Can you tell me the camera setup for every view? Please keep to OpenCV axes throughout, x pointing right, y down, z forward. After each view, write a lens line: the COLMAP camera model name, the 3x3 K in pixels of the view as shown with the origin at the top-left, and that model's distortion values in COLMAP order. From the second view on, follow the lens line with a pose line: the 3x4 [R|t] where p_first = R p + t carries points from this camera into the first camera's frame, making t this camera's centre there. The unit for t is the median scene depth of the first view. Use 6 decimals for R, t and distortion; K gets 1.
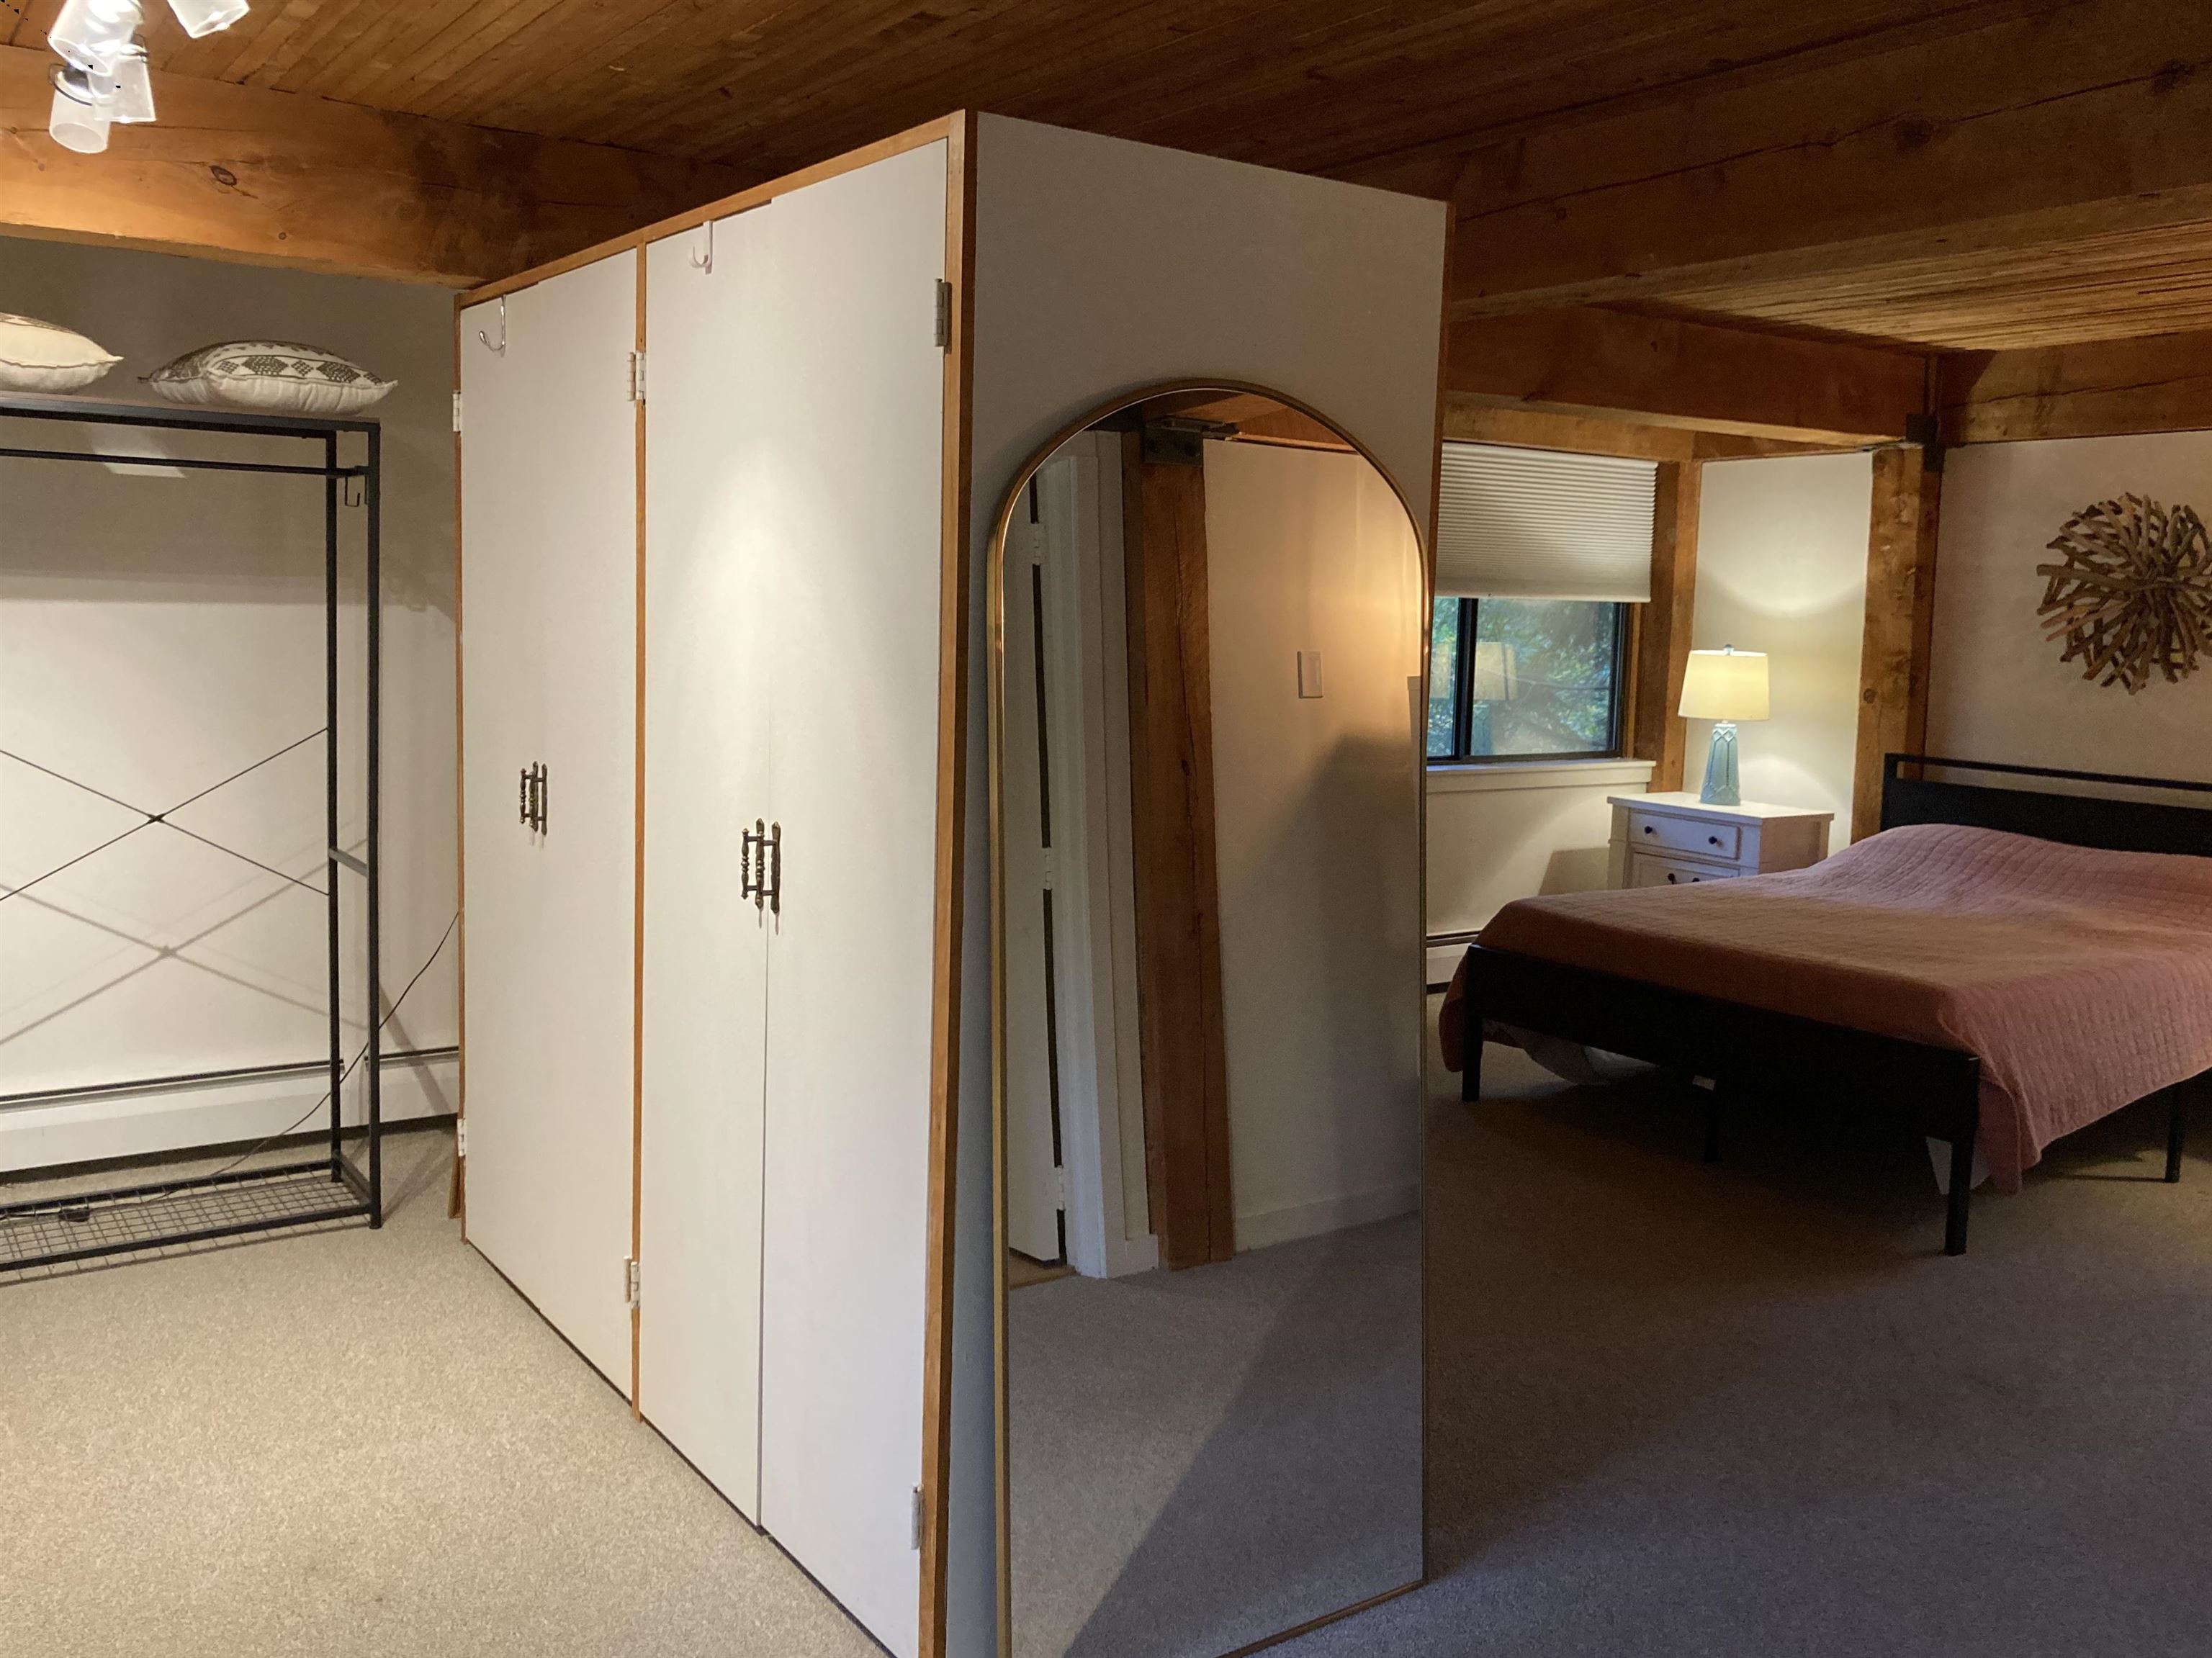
lens RADIAL K [[1902.5, 0, 1103.1], [0, 1902.5, 801.9], [0, 0, 1]] dist [-0.037874, 0.073567]
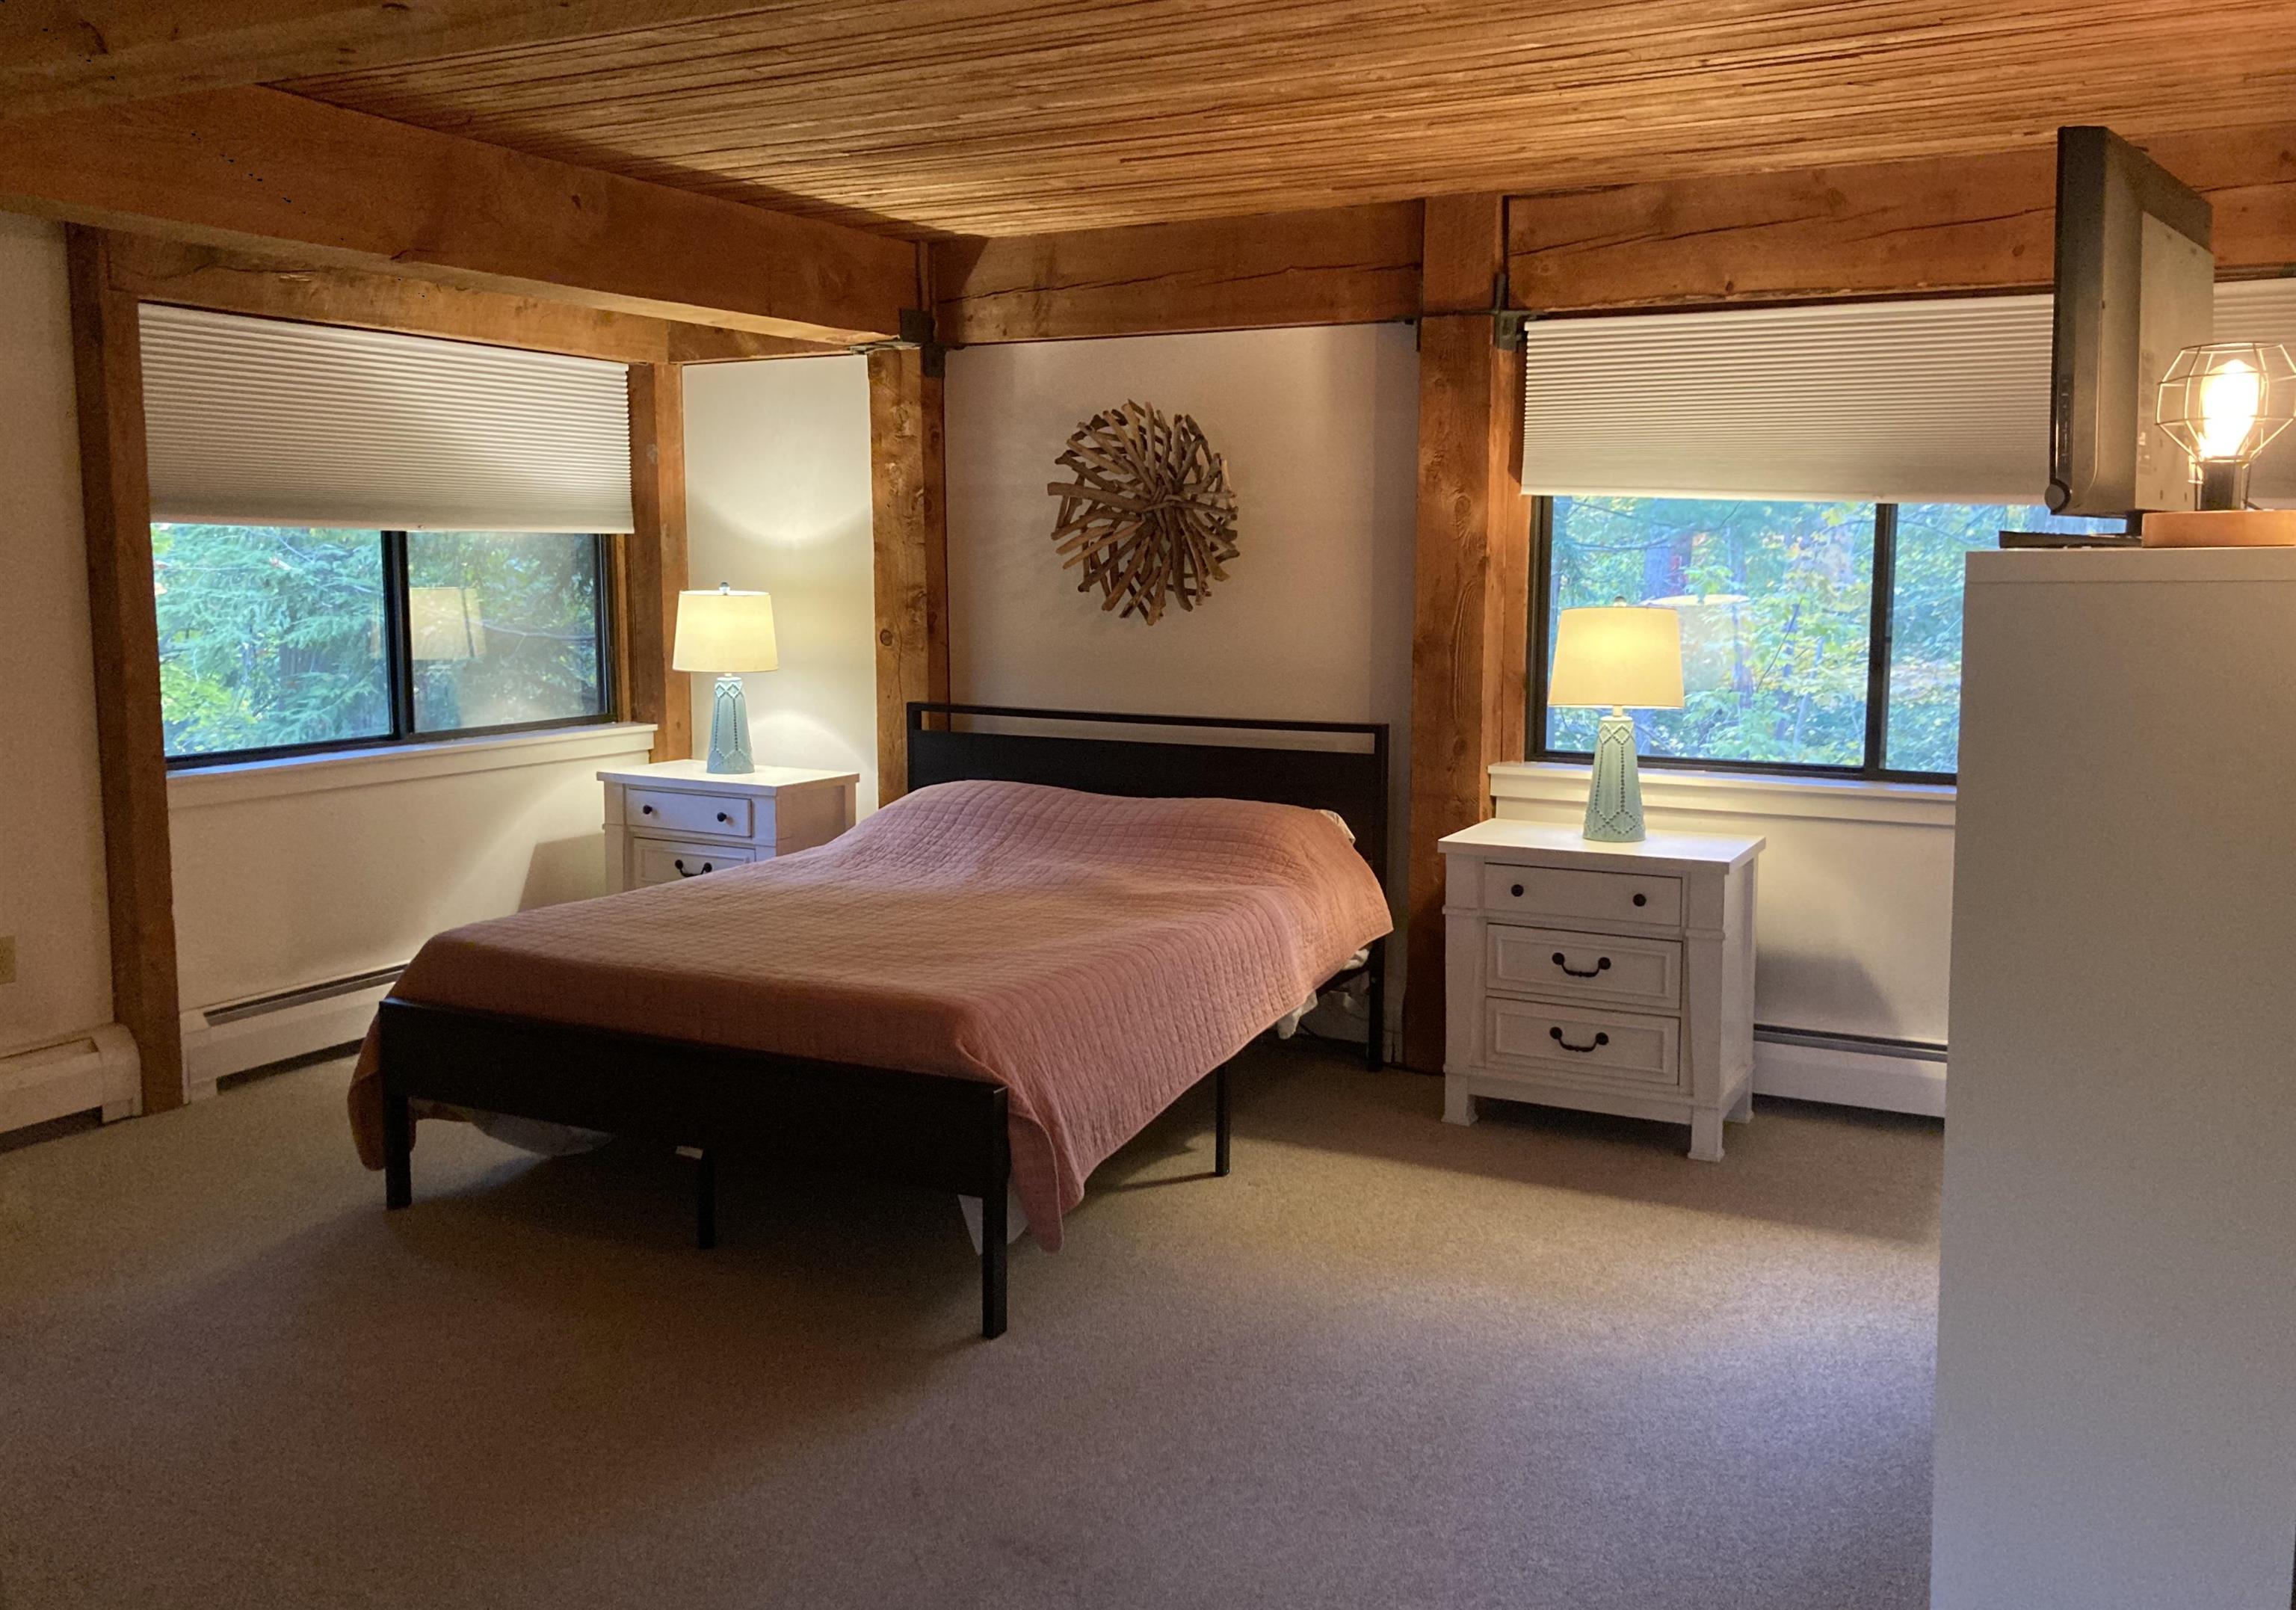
lens RADIAL K [[1953.3, 0, 1148.0], [0, 1953.3, 805.0], [0, 0, 1]] dist [0.006794, -0.001230]
pose [[0.882306, -0.080598, 0.463723, 0.095925], [0.067106, 0.996705, 0.045554, -0.012966], [-0.465867, -0.009074, 0.884808, 0.162171]]
